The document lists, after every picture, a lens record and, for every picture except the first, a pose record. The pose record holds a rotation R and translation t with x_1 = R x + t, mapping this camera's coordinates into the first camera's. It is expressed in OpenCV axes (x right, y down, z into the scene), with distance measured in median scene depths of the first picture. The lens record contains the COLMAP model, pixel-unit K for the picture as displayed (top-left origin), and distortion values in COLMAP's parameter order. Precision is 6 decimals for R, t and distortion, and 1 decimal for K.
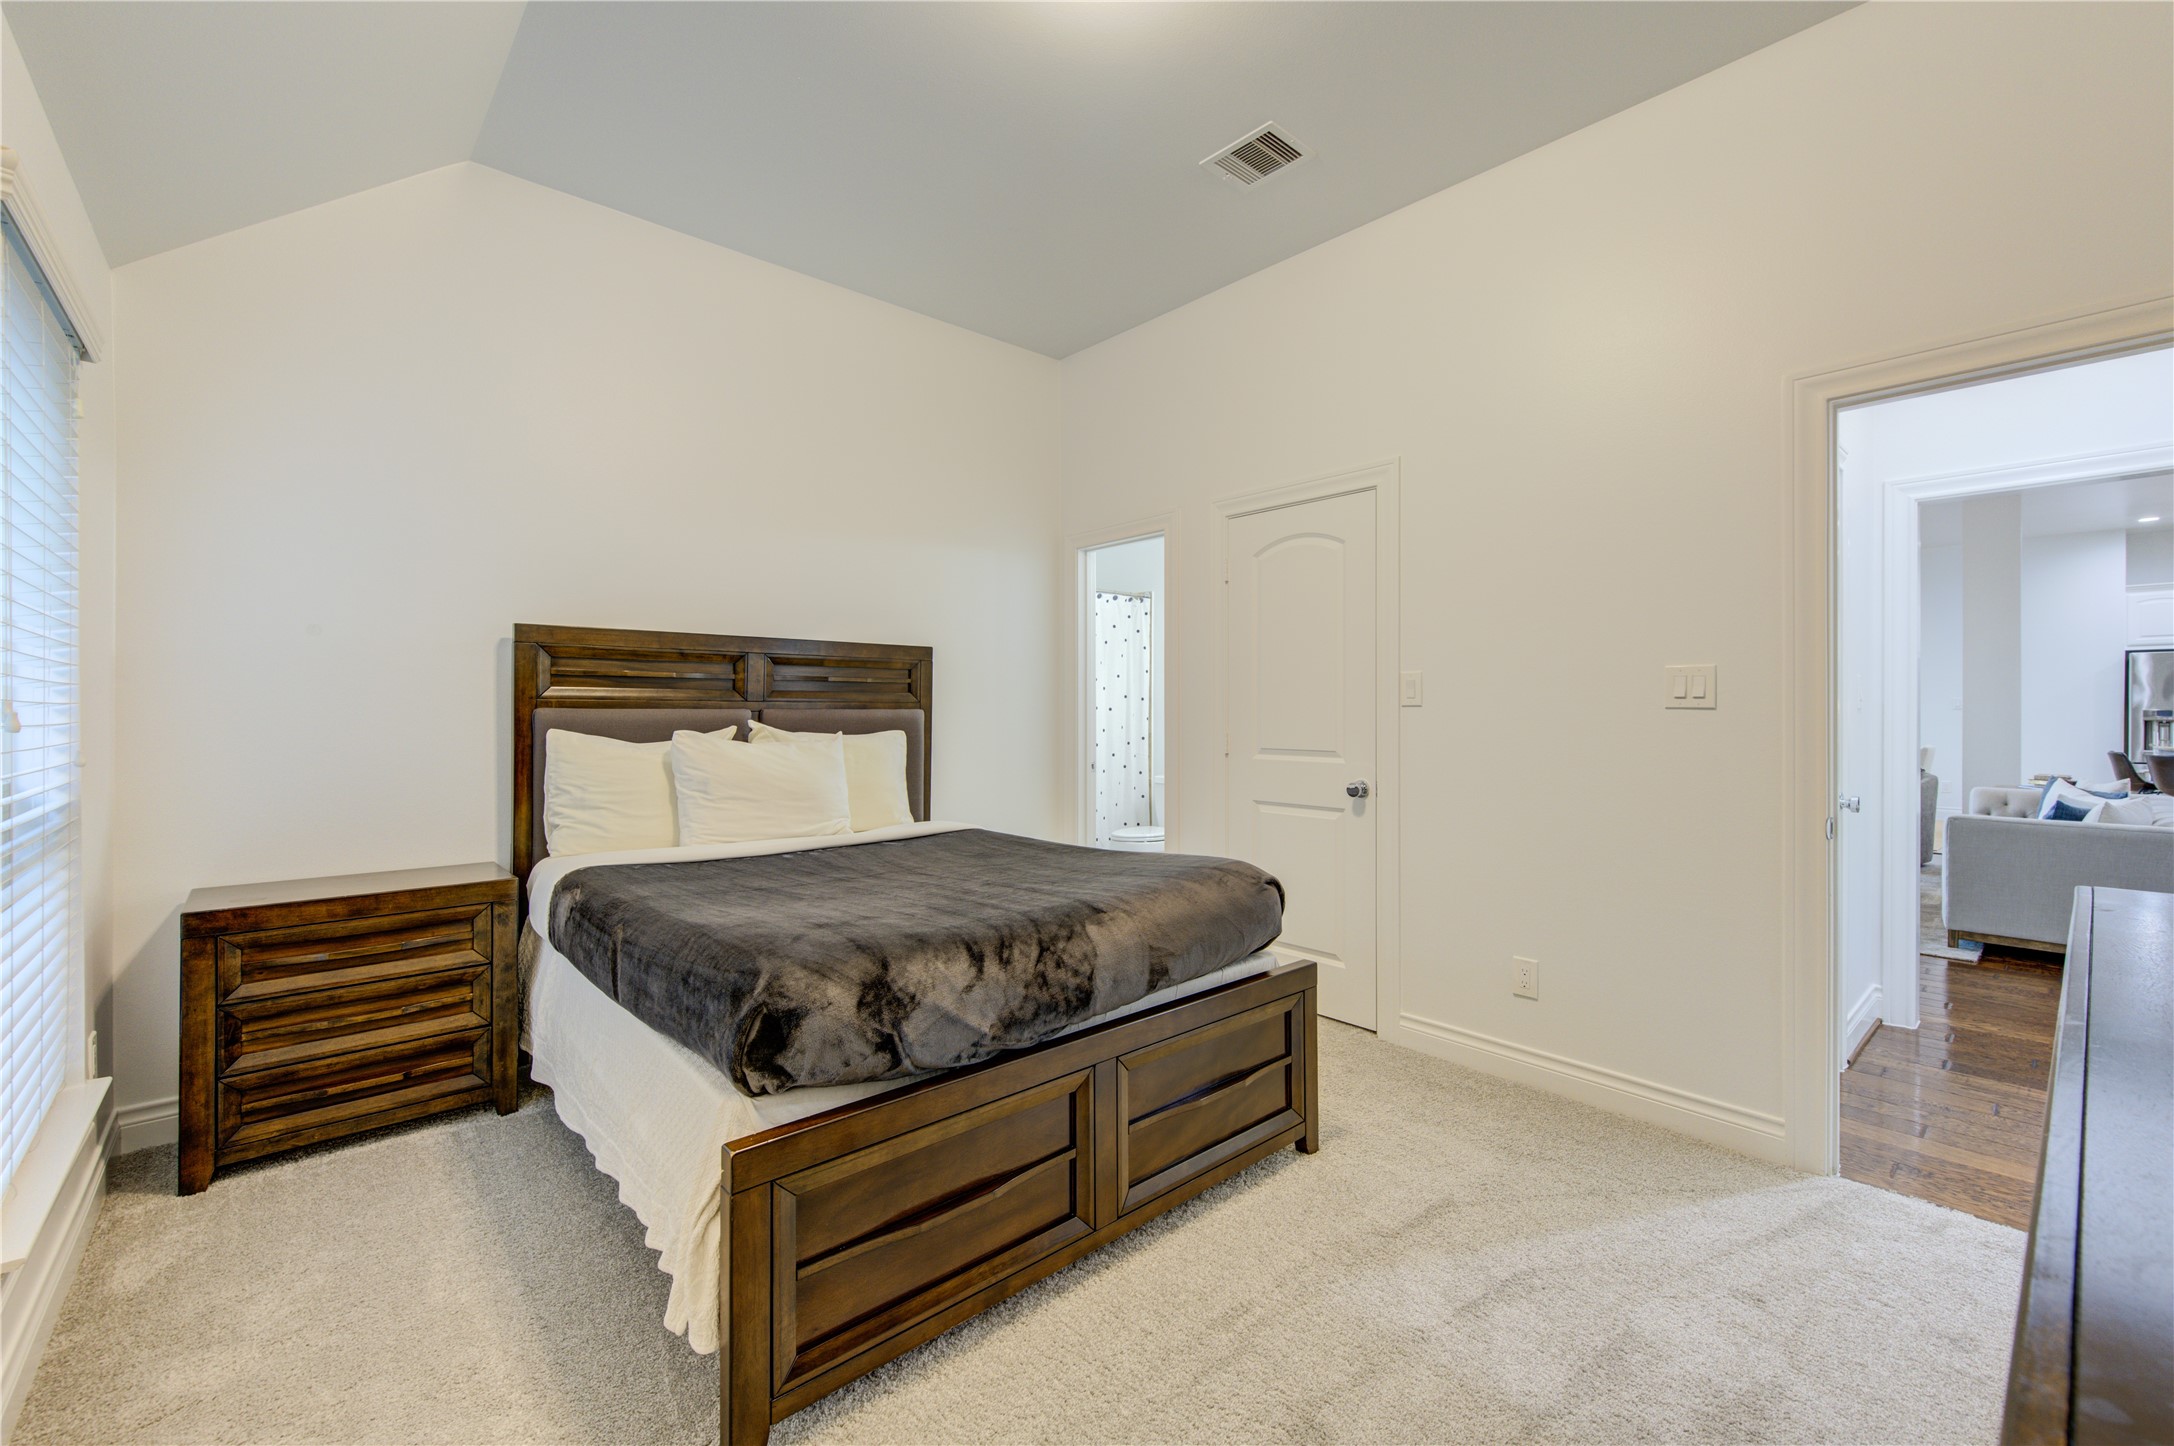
lens RADIAL K [[890.6, 0, 1084.1], [0, 890.6, 707.9], [0, 0, 1]] dist [0.001241, 0.000043]
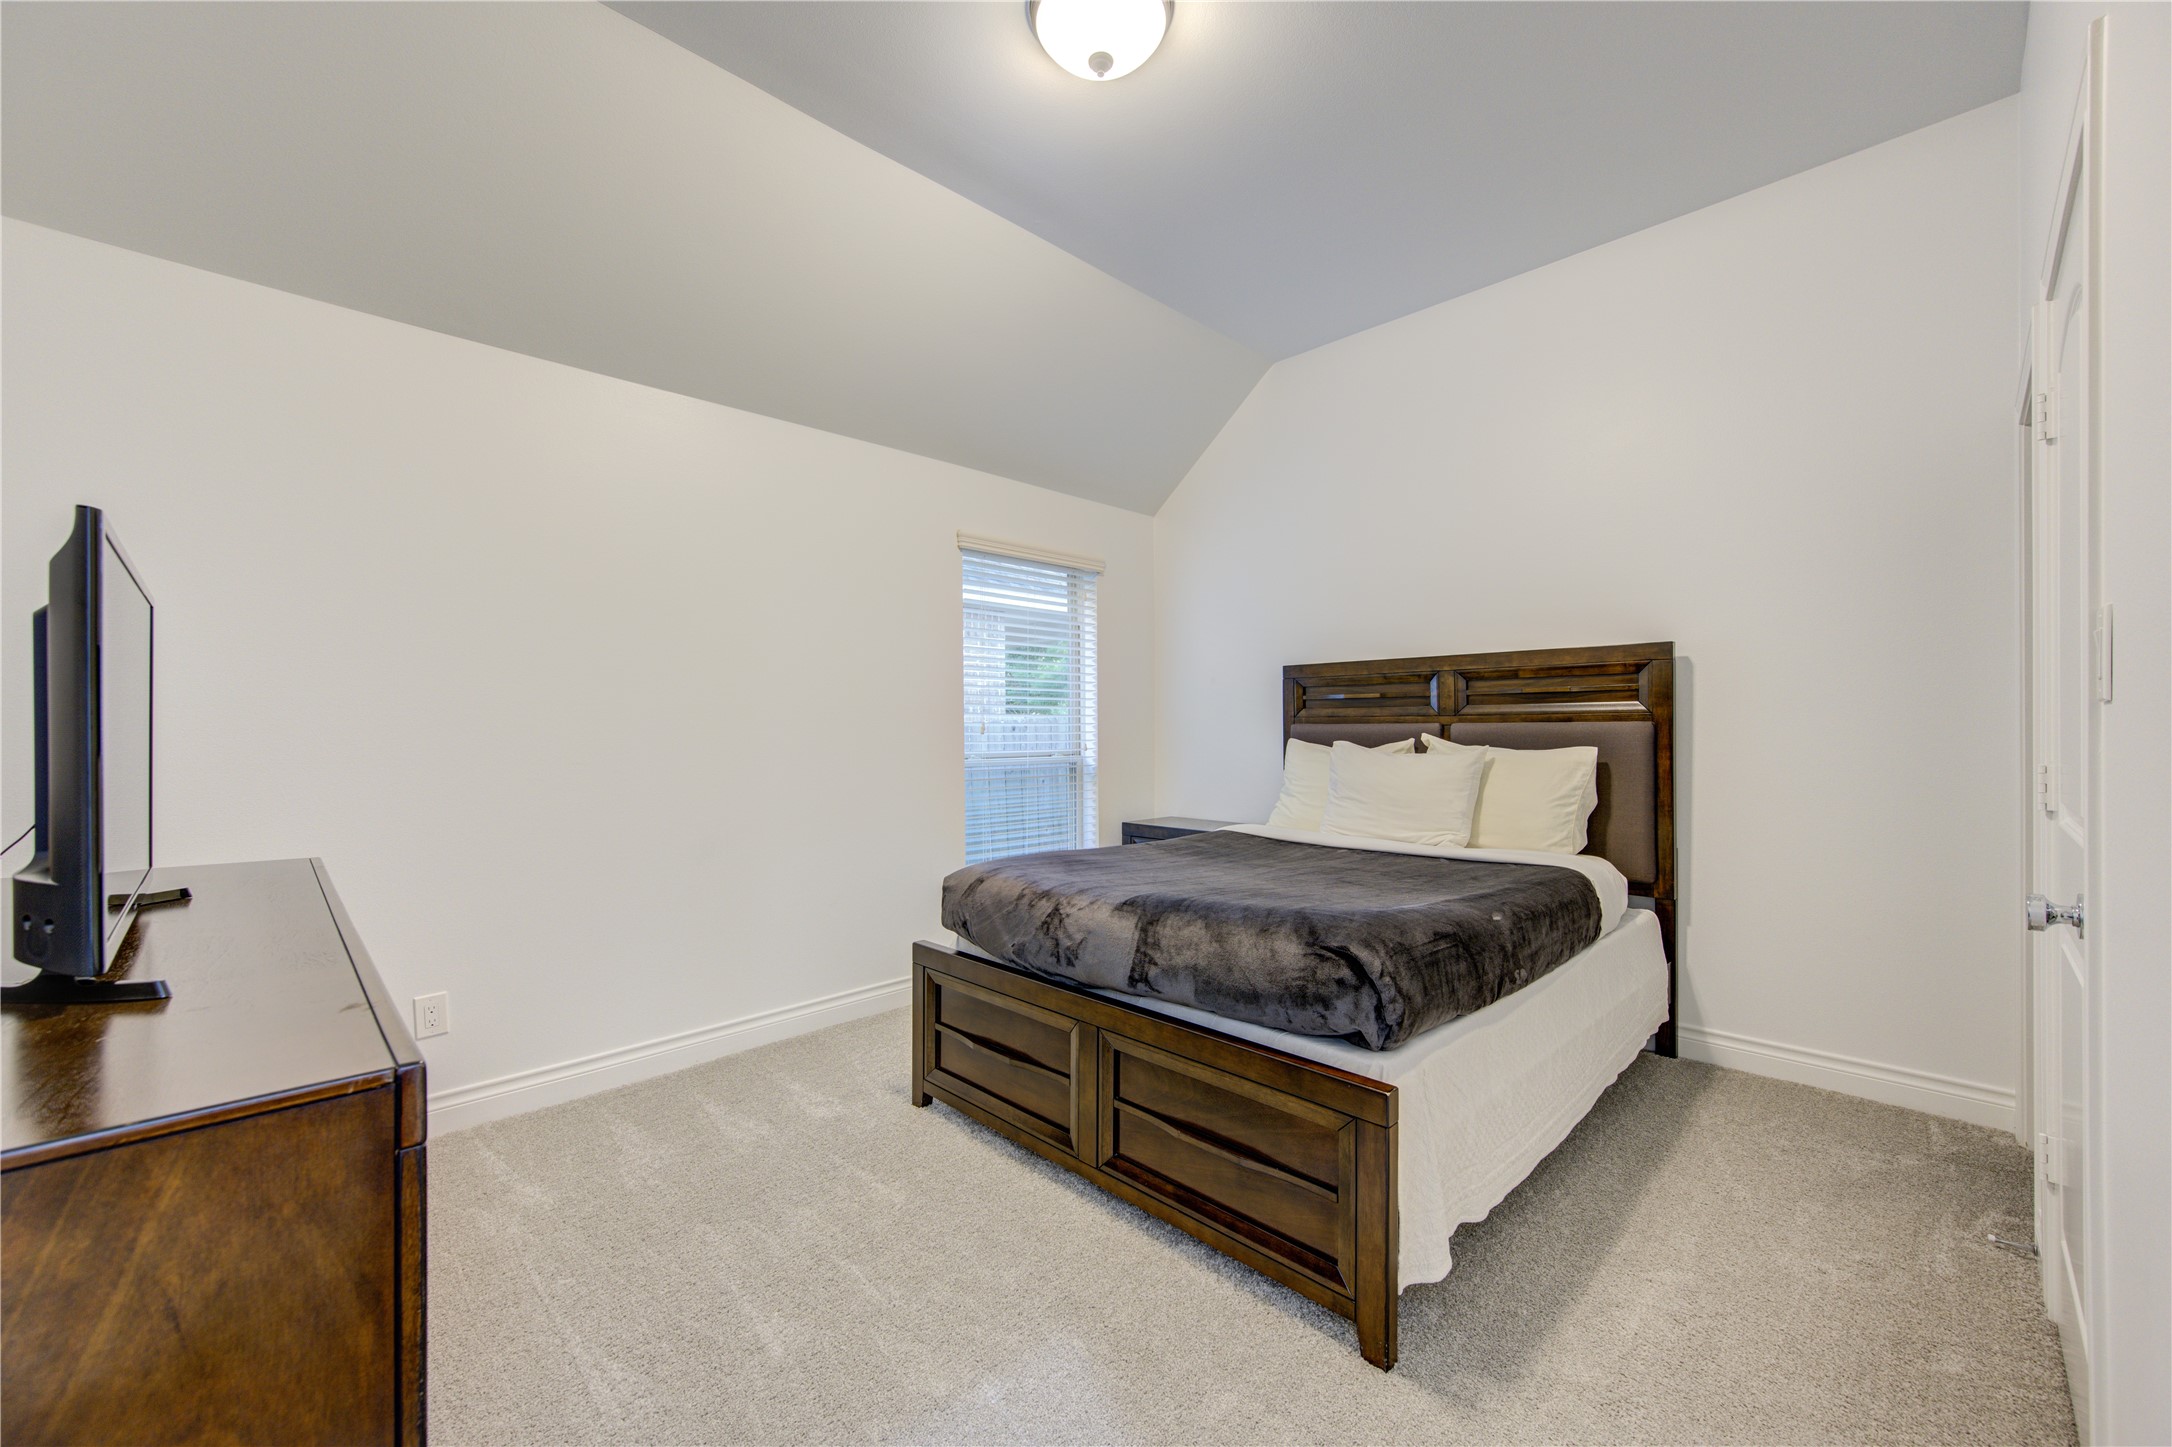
lens RADIAL K [[854.8, 0, 1084.3], [0, 854.8, 731.6], [0, 0, 1]] dist [0.000194, -0.000015]
pose [[0.051965, 0.005075, -0.998636, 0.645240], [0.005869, 0.999968, 0.005387, 0.002905], [0.998632, -0.006141, 0.051934, 0.528266]]
